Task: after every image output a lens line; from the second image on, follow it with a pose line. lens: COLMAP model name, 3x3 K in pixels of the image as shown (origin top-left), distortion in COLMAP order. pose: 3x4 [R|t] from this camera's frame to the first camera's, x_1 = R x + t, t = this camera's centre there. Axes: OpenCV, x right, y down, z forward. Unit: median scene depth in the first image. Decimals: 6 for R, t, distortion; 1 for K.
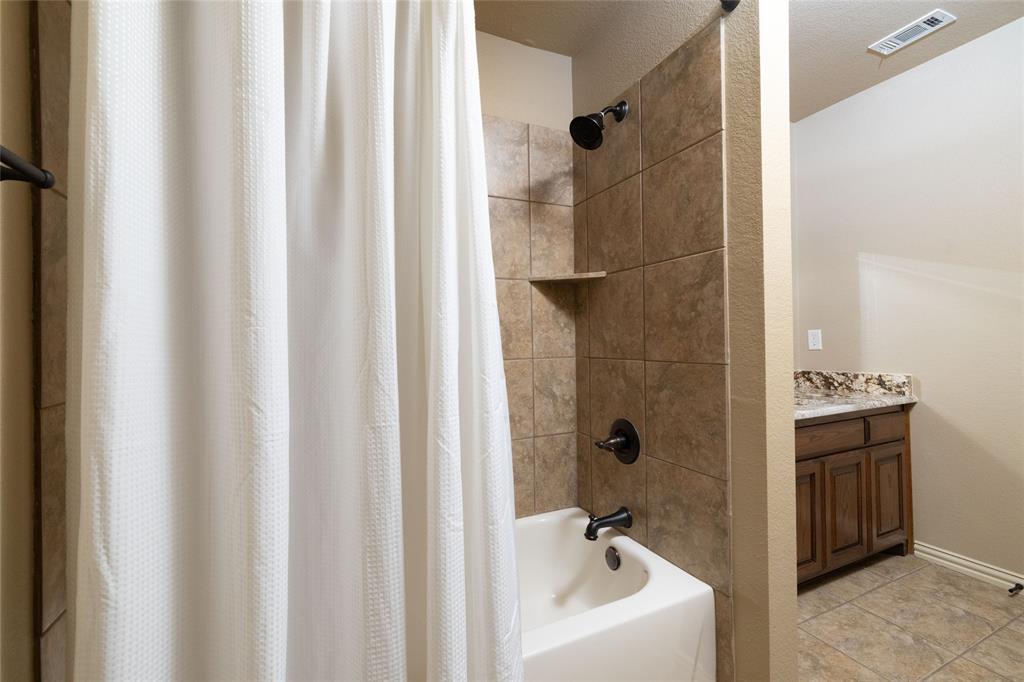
lens RADIAL K [[434.3, 0, 510.2], [0, 434.3, 343.4], [0, 0, 1]] dist [-0.001819, 0.000053]
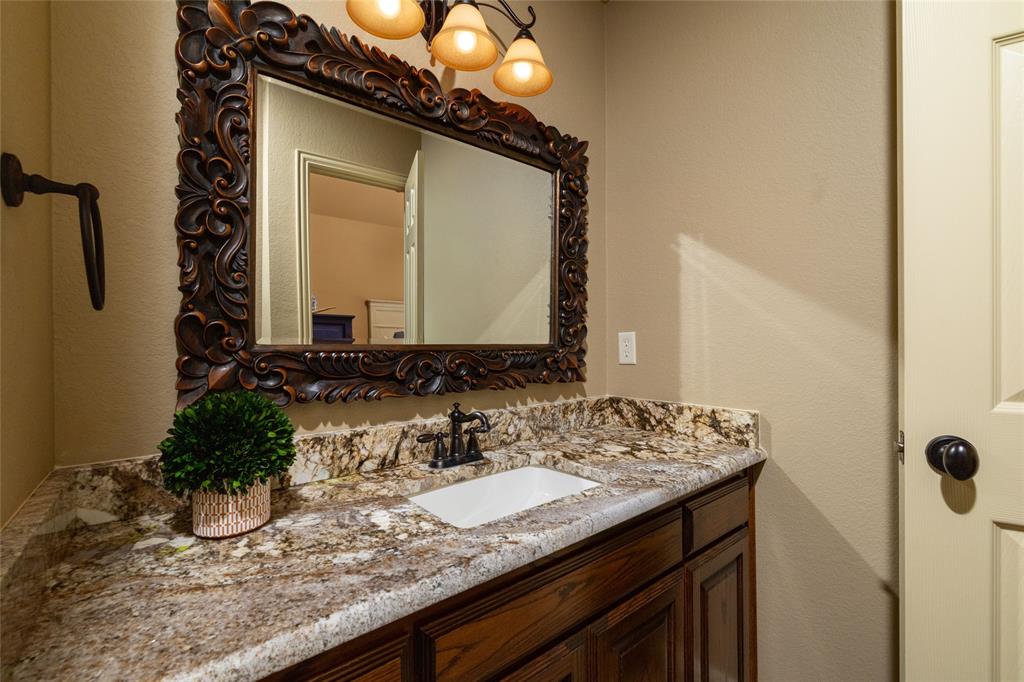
lens RADIAL K [[434.3, 0, 514.0], [0, 434.3, 339.0], [0, 0, 1]] dist [-0.001819, 0.000053]
pose [[0.967423, 0.014693, 0.252739, 0.425901], [-0.013189, 0.999884, -0.007644, -0.015519], [-0.252822, 0.004062, 0.967504, 0.481100]]
